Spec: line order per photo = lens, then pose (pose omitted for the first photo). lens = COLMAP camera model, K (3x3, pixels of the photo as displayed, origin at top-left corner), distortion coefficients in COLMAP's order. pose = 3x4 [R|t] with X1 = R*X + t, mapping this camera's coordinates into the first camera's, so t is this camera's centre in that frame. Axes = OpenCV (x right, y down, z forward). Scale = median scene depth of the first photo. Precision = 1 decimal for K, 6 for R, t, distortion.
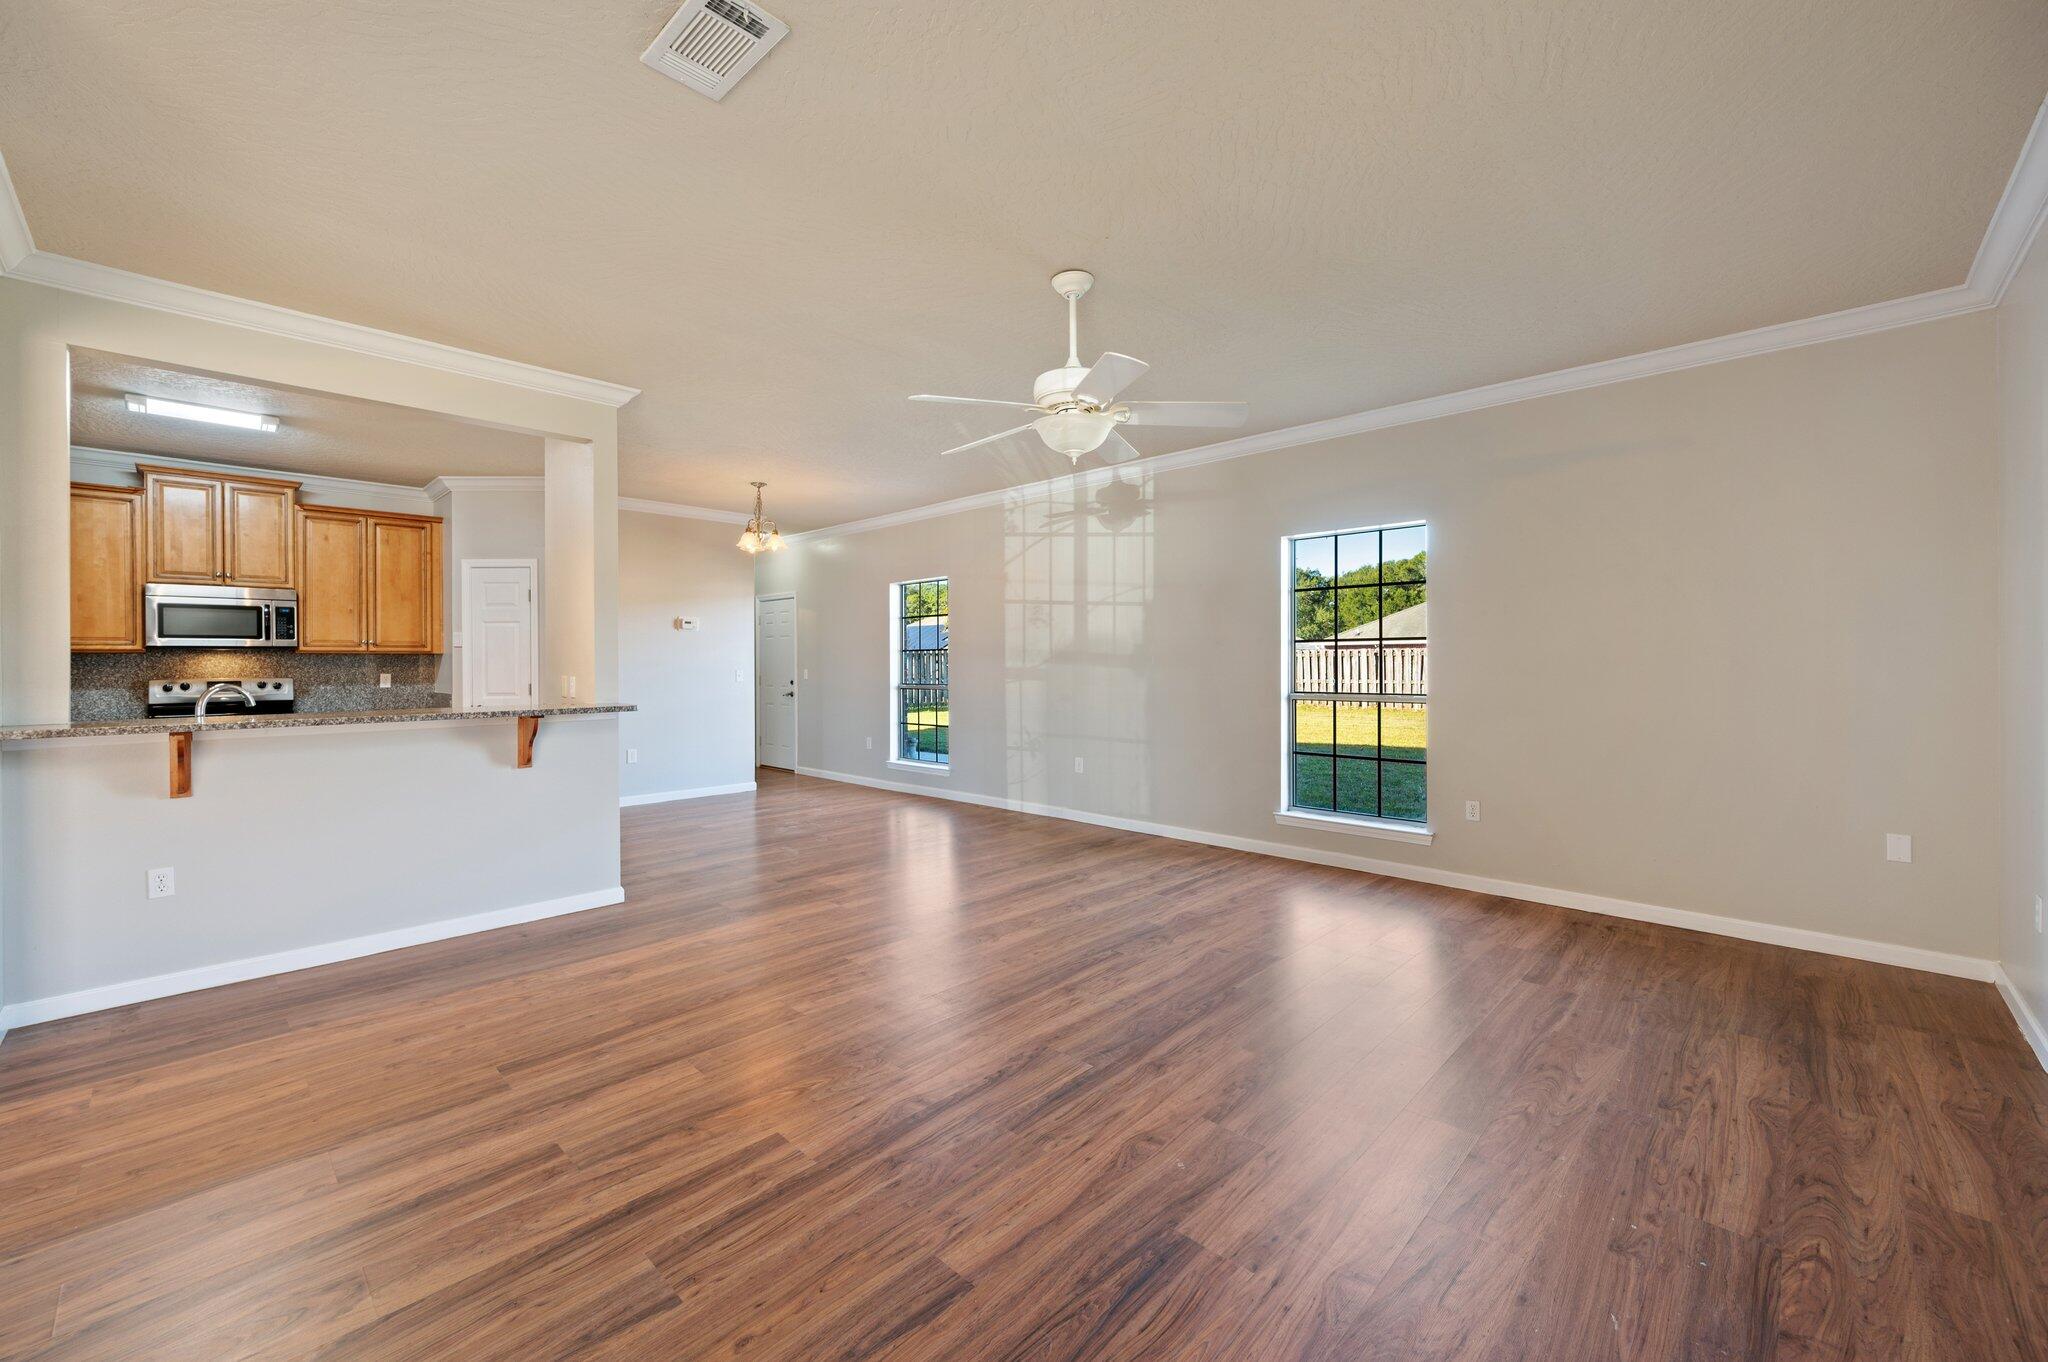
lens RADIAL K [[822.2, 0, 1022.3], [0, 822.2, 664.0], [0, 0, 1]] dist [-0.001384, -0.000082]
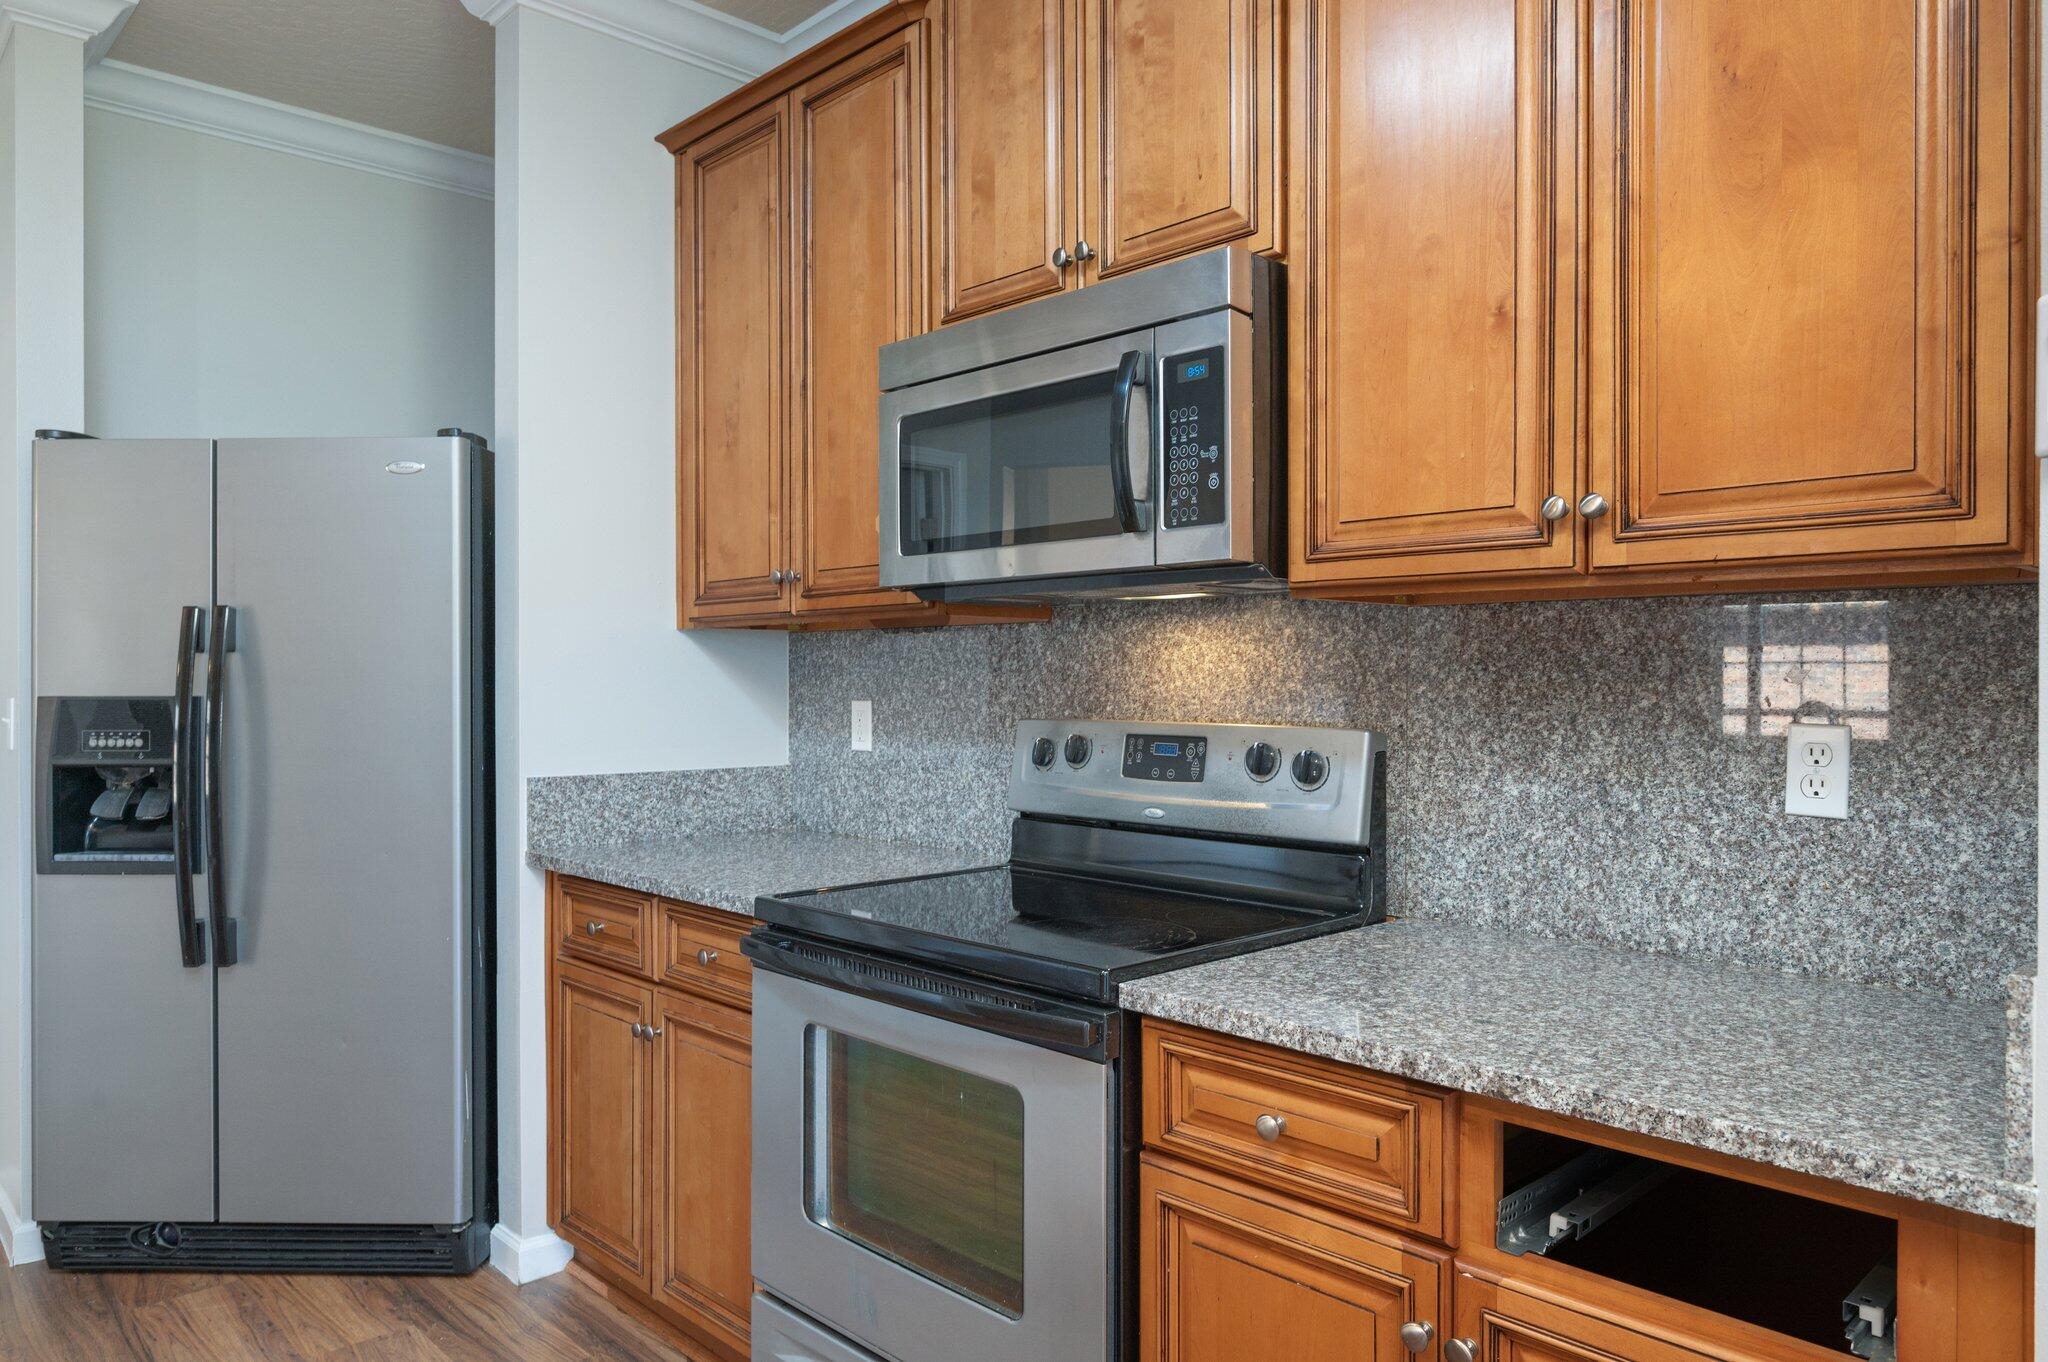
lens RADIAL K [[1370.1, 0, 1028.8], [0, 1370.1, 684.2], [0, 0, 1]] dist [-0.003357, 0.000225]
pose [[-0.041575, 0.013198, -0.999048, -0.533970], [0.002162, 0.999912, 0.013119, 0.001329], [0.999133, -0.001615, -0.041600, 0.888490]]
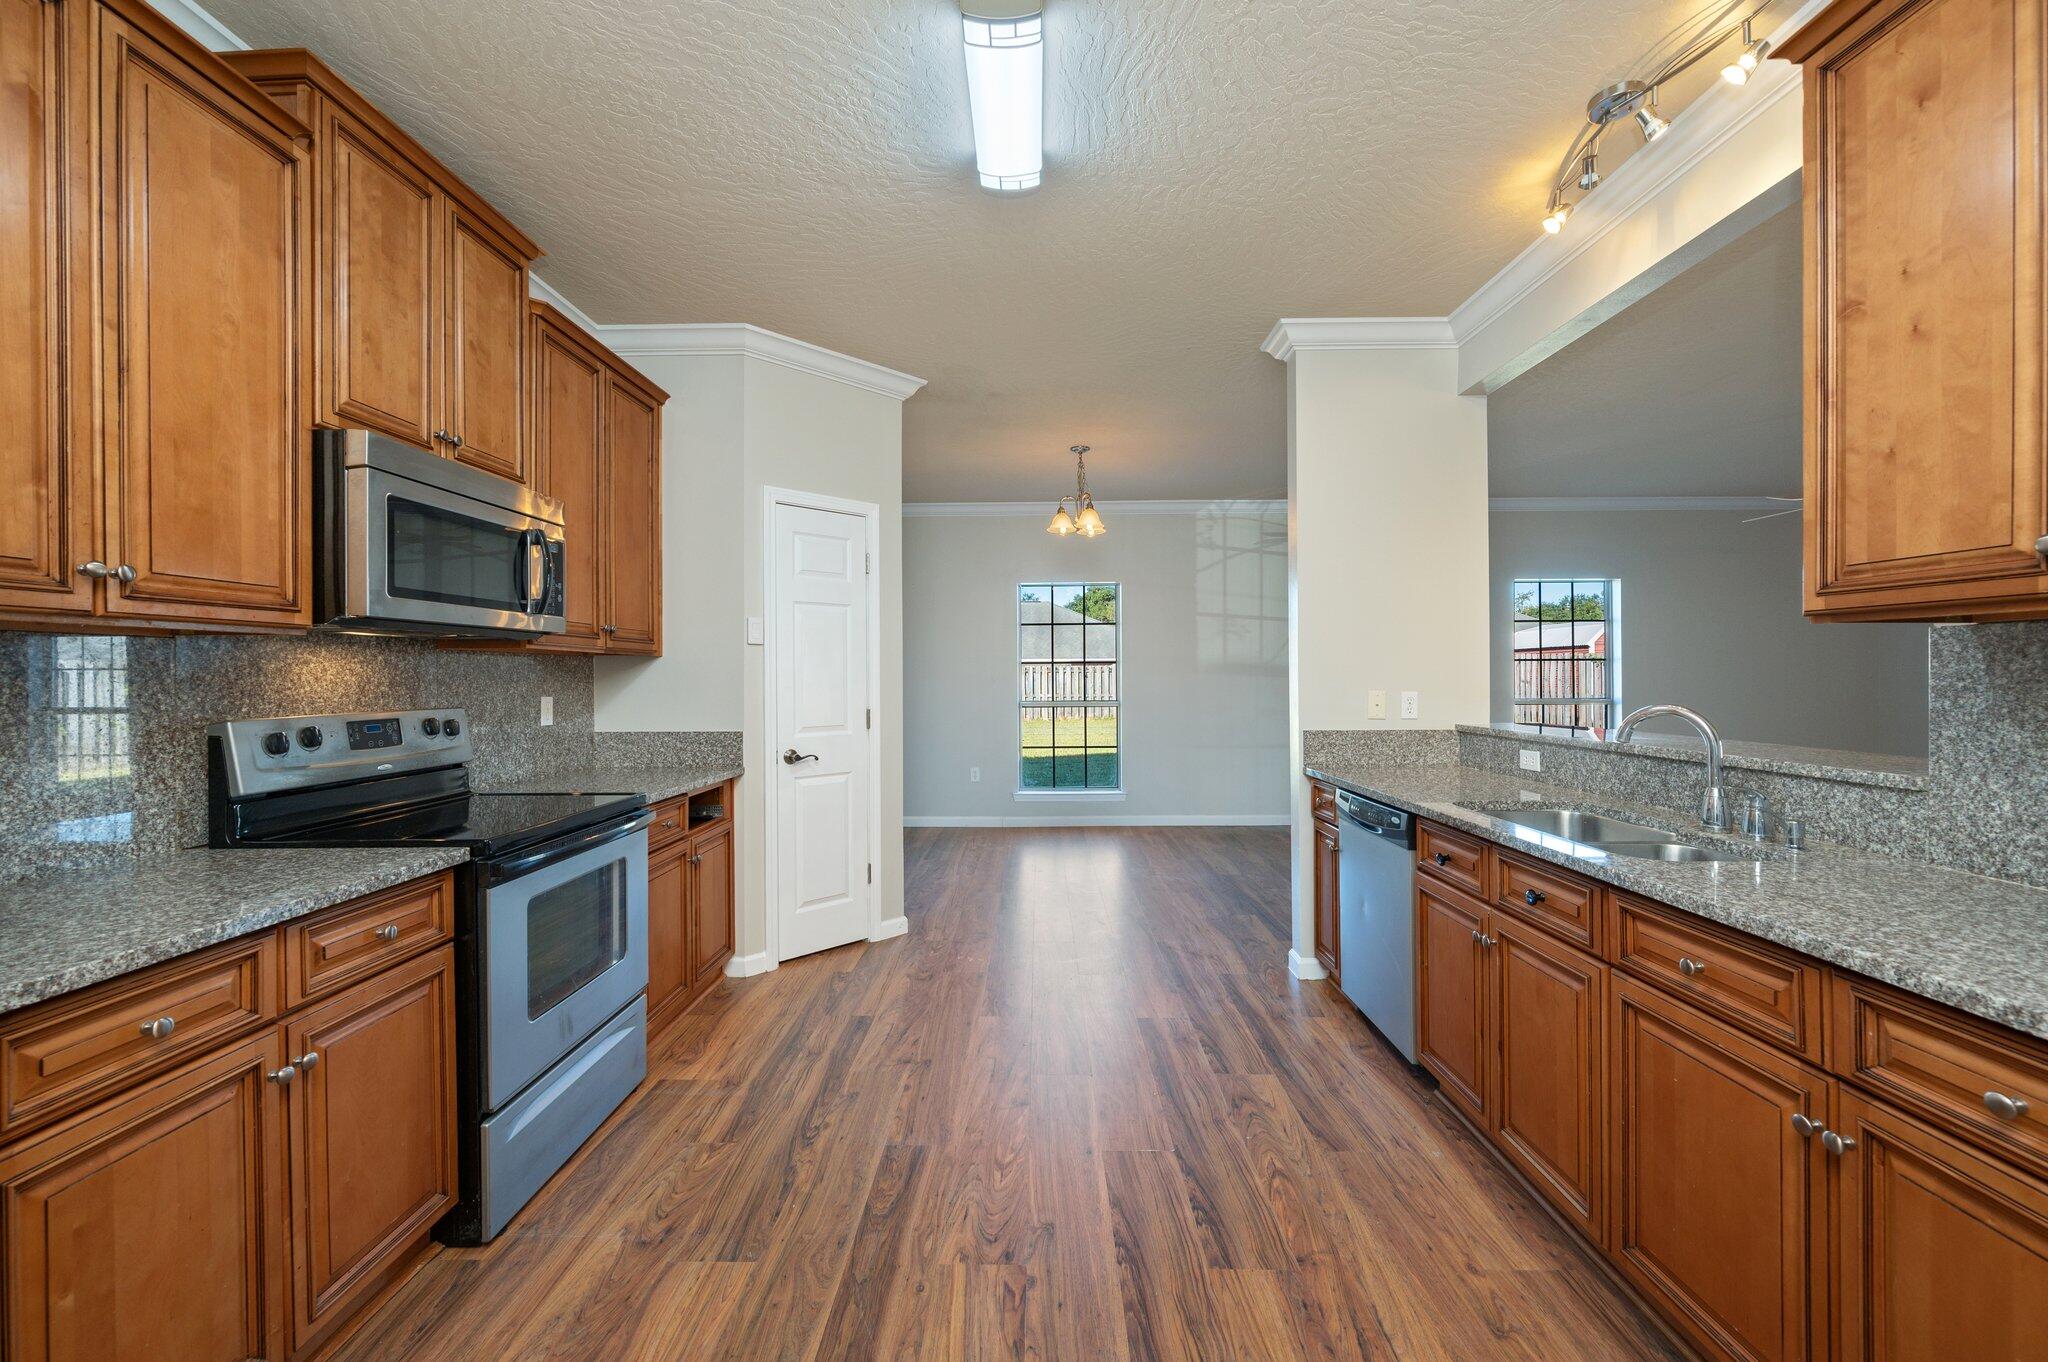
lens RADIAL K [[807.6, 0, 1024.5], [0, 807.6, 676.9], [0, 0, 1]] dist [0.000775, 0.000150]
pose [[0.730813, 0.001960, 0.682575, -0.913681], [-0.001026, 0.999998, -0.001774, 0.001526], [-0.682577, 0.000596, 0.730814, 0.484522]]
